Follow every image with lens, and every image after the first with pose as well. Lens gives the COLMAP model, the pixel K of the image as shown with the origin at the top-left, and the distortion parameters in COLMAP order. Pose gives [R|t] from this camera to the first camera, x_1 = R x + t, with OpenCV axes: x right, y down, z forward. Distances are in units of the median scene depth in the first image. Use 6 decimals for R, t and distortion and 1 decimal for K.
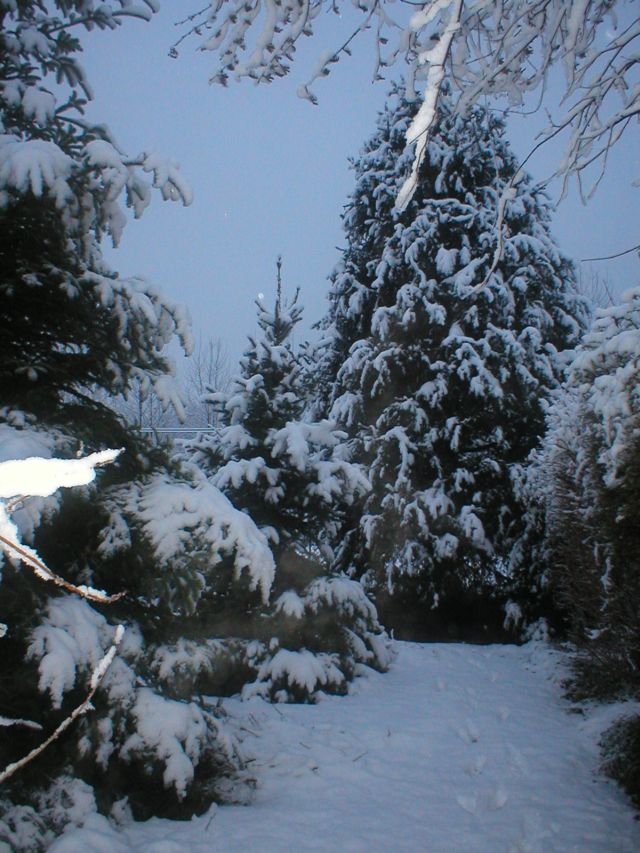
lens RADIAL K [[895.0, 0, 321.7], [0, 895.0, 423.7], [0, 0, 1]] dist [-0.070292, 0.000000]
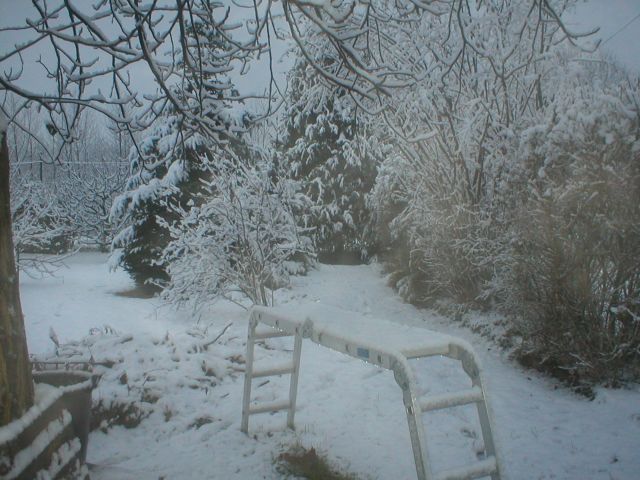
lens RADIAL K [[671.5, 0, 319.4], [0, 671.5, 242.8], [0, 0, 1]] dist [-0.070292, 0.000000]
pose [[0.990974, -0.013236, 0.133396, -0.150830], [-0.005320, 0.990446, 0.137797, -0.070309], [-0.133945, -0.137263, 0.981436, -0.777429]]
